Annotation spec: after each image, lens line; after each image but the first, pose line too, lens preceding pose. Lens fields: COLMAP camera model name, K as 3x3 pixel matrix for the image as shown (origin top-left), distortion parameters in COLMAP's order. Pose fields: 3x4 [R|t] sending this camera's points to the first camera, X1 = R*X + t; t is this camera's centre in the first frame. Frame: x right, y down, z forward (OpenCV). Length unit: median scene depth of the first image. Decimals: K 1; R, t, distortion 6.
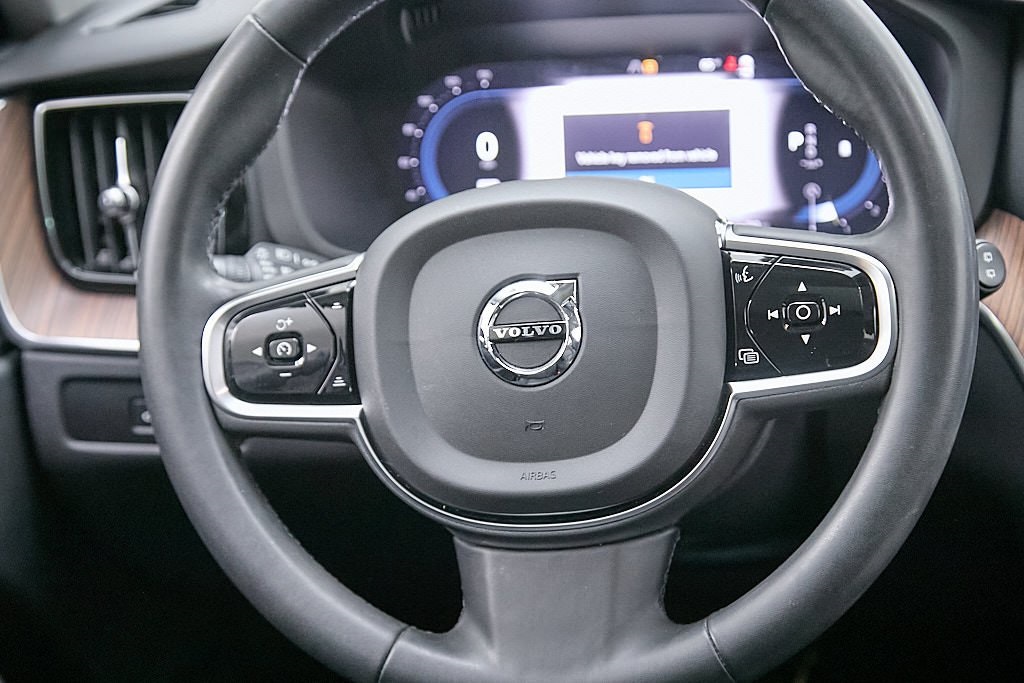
lens RADIAL K [[2166.5, 0, 500.1], [0, 2166.5, 370.9], [0, 0, 1]] dist [0.004184, 0.000000]
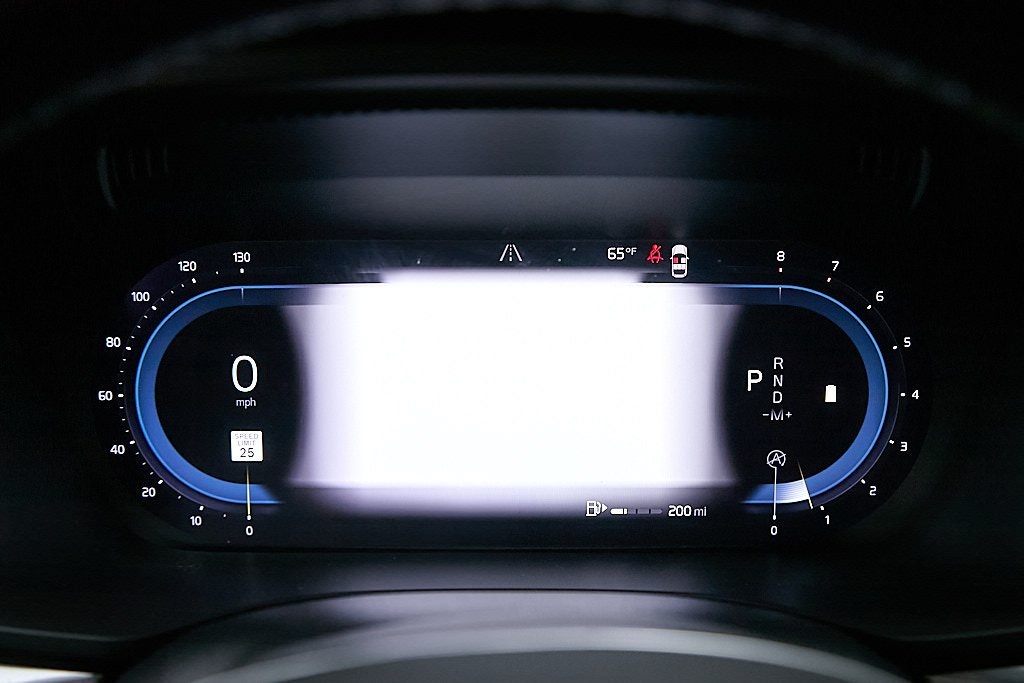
lens RADIAL K [[1327.7, 0, 506.3], [0, 1327.7, 346.2], [0, 0, 1]] dist [-0.135249, 0.000000]
pose [[0.965927, 0.008694, 0.258669, -0.032080], [-0.001794, 0.999637, -0.026896, -0.105428], [-0.258809, 0.025515, 0.965591, 0.647545]]
